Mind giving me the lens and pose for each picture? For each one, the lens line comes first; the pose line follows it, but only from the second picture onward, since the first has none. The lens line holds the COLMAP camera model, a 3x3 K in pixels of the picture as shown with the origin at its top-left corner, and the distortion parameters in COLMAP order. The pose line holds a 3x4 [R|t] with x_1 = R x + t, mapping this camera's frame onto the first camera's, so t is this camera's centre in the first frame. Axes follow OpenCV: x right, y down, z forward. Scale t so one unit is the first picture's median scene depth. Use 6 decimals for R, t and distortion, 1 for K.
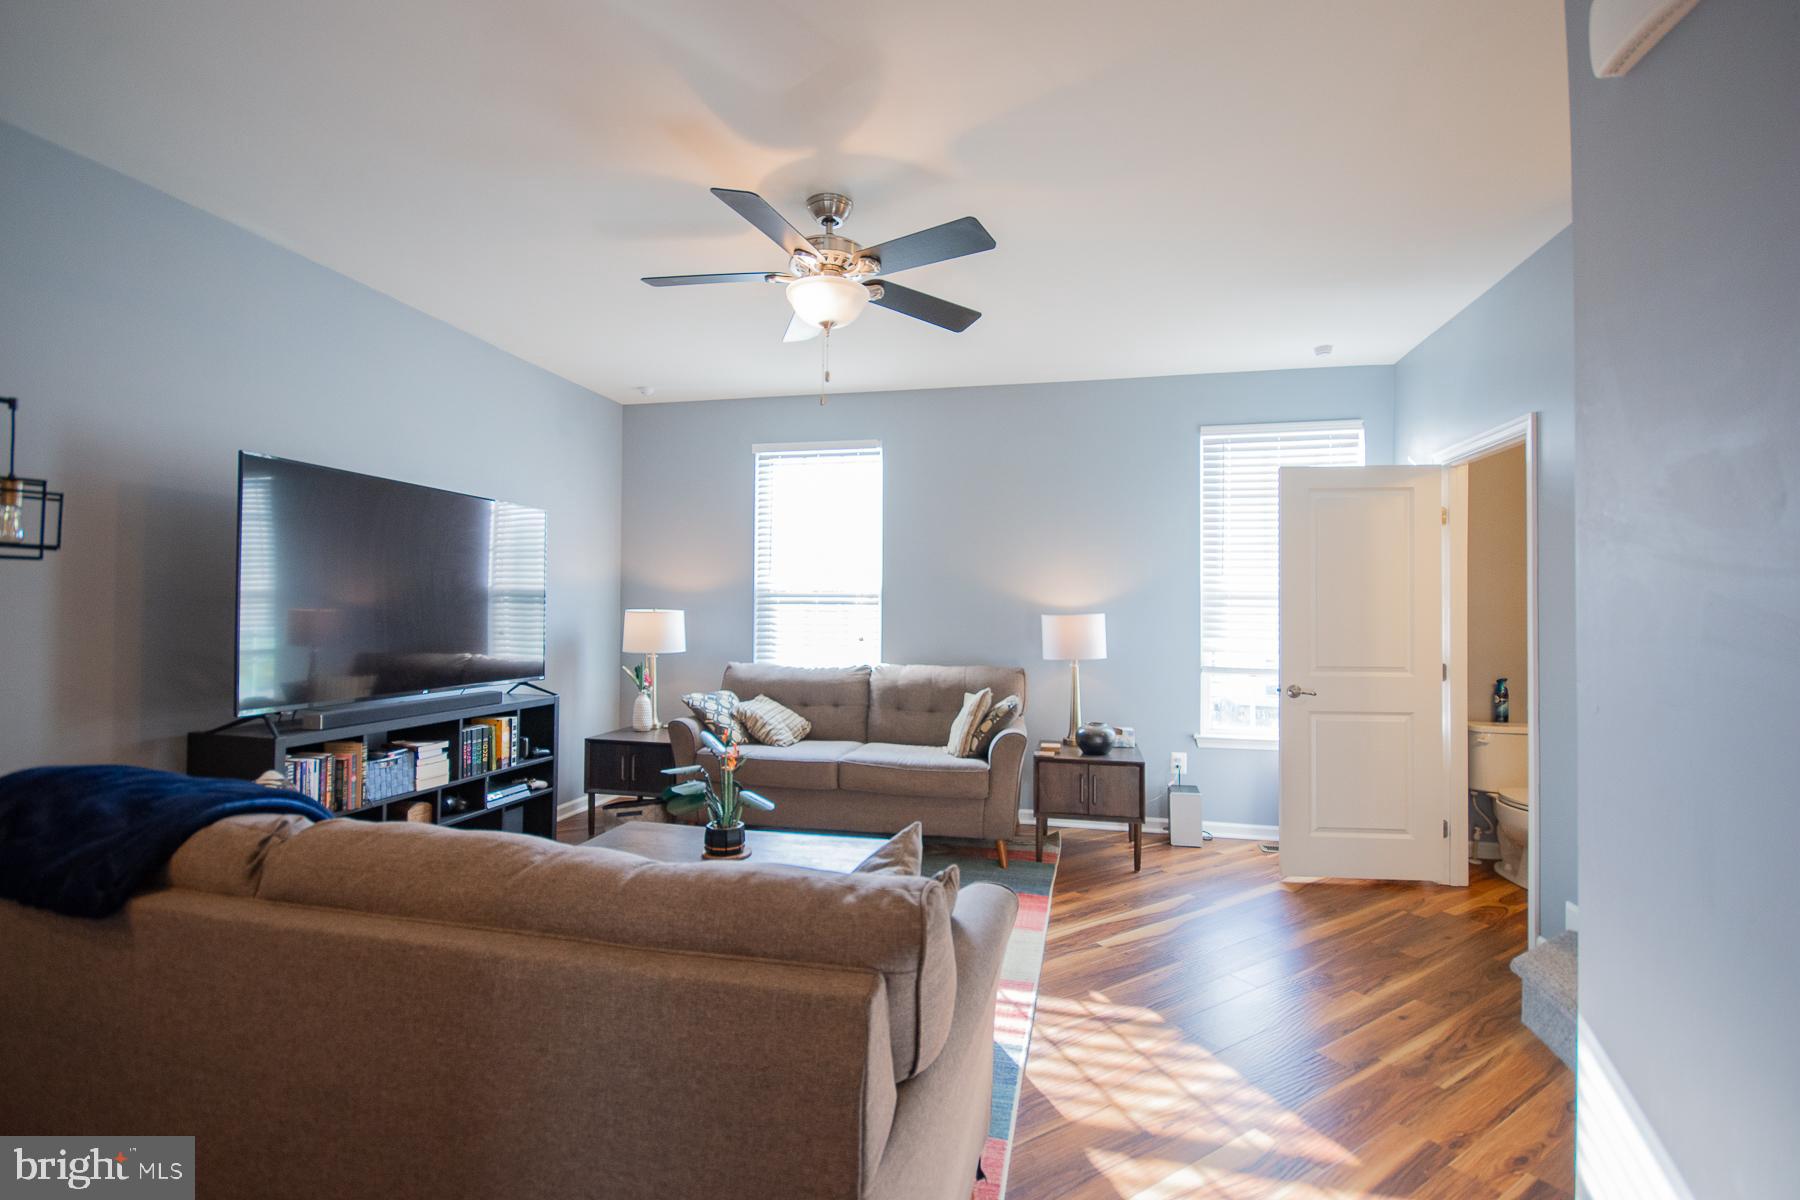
lens RADIAL K [[788.7, 0, 894.6], [0, 788.7, 597.5], [0, 0, 1]] dist [-0.001960, 0.000425]
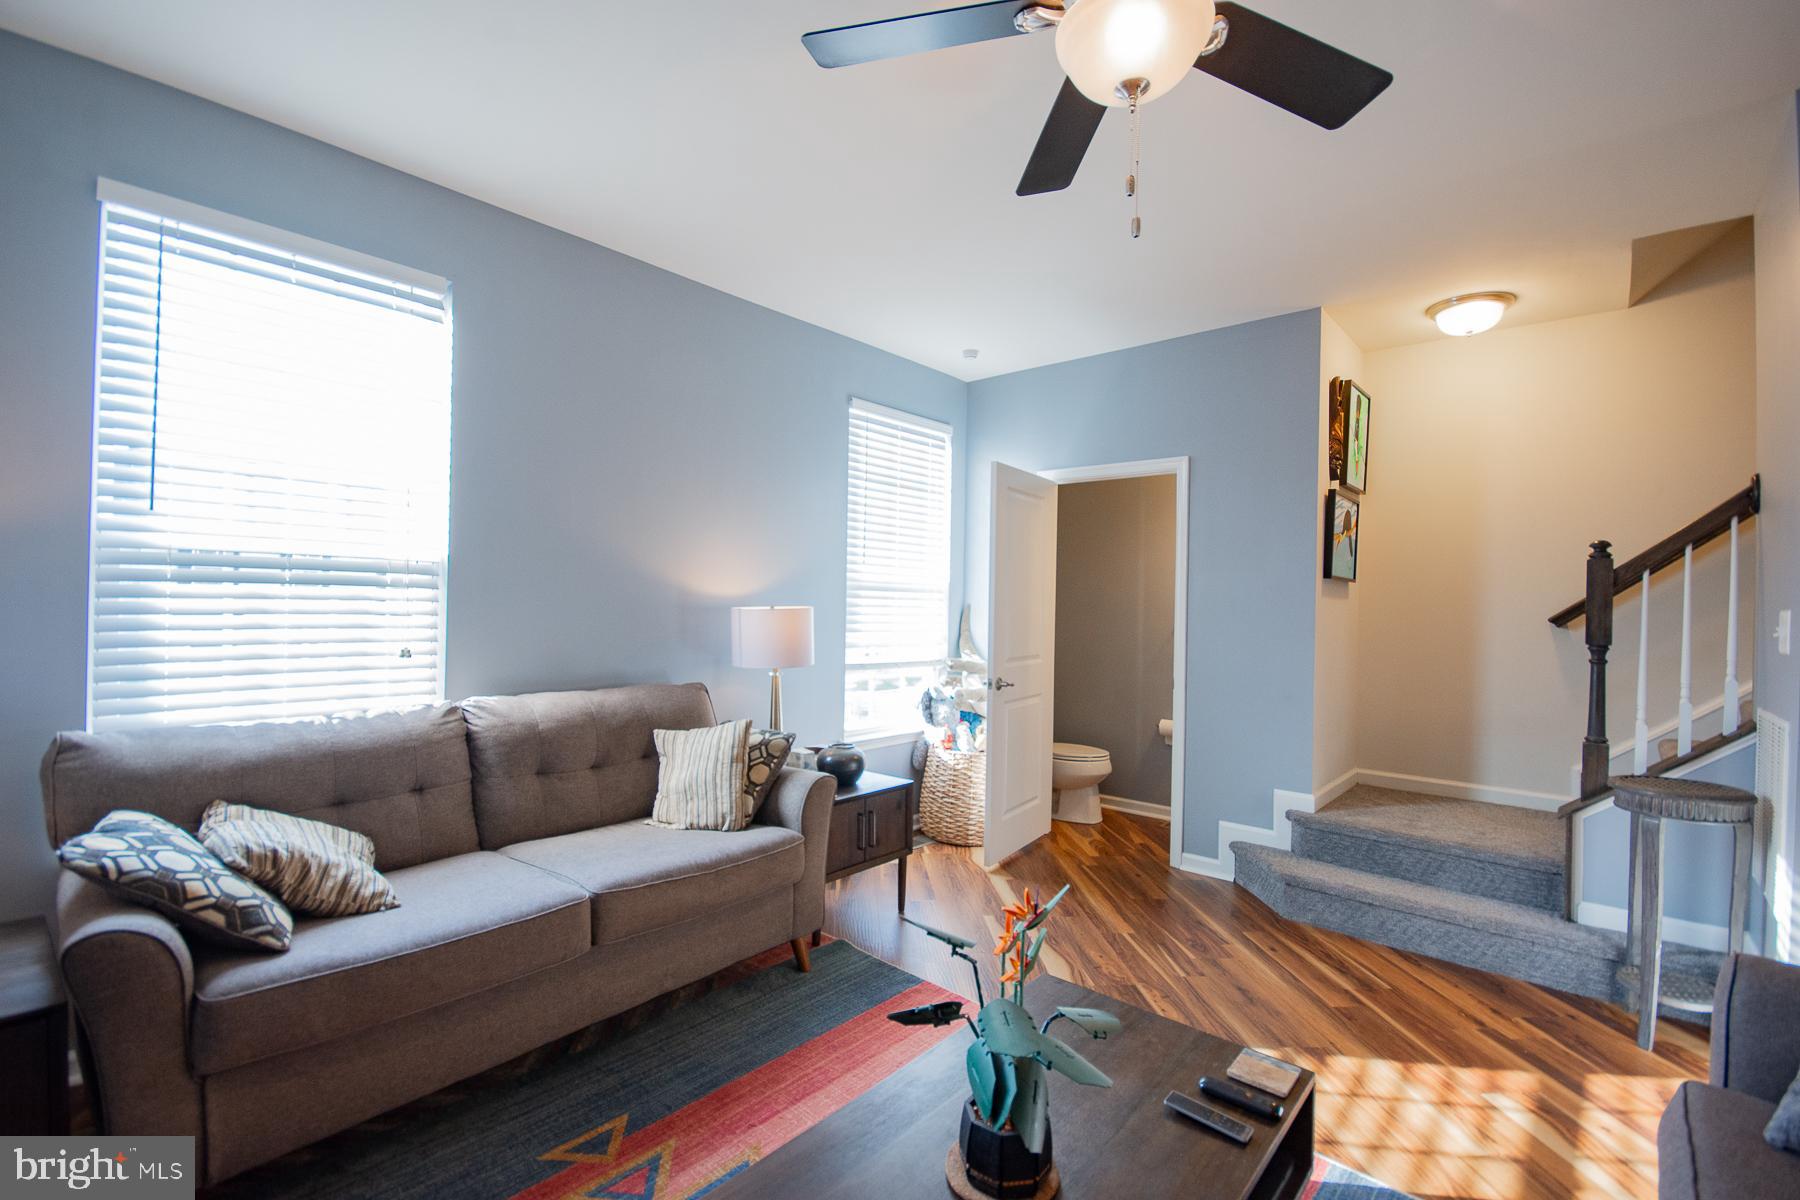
lens RADIAL K [[788.7, 0, 891.2], [0, 788.7, 604.7], [0, 0, 1]] dist [-0.001960, 0.000425]
pose [[0.486910, 0.000144, 0.873452, -0.383771], [-0.026463, 0.999543, 0.014588, 0.004929], [-0.873051, -0.030217, 0.486691, 0.530391]]
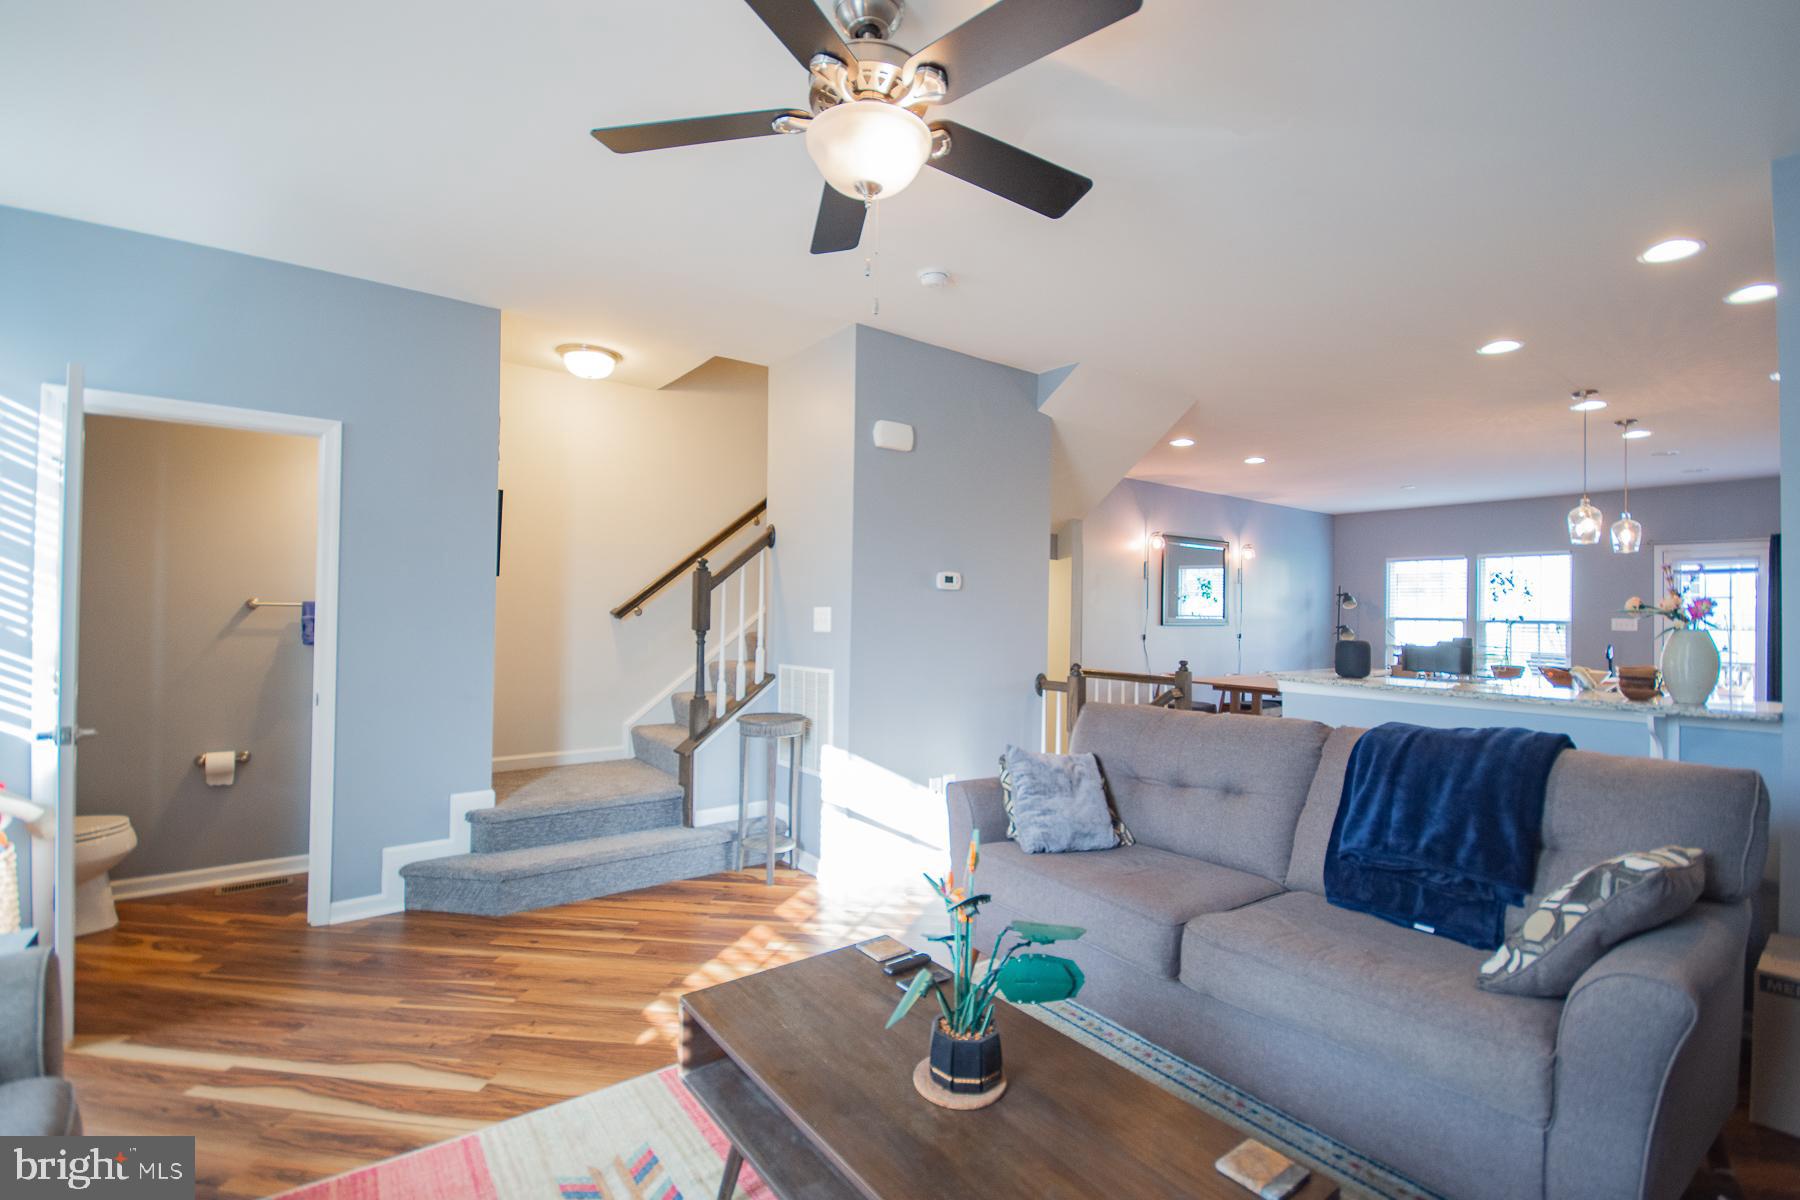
lens RADIAL K [[788.7, 0, 905.7], [0, 788.7, 607.8], [0, 0, 1]] dist [-0.001960, 0.000425]
pose [[-0.764813, -0.013792, 0.644104, -0.323174], [-0.026162, 0.999611, -0.009661, 0.007581], [-0.643721, -0.024240, -0.764877, 0.888695]]
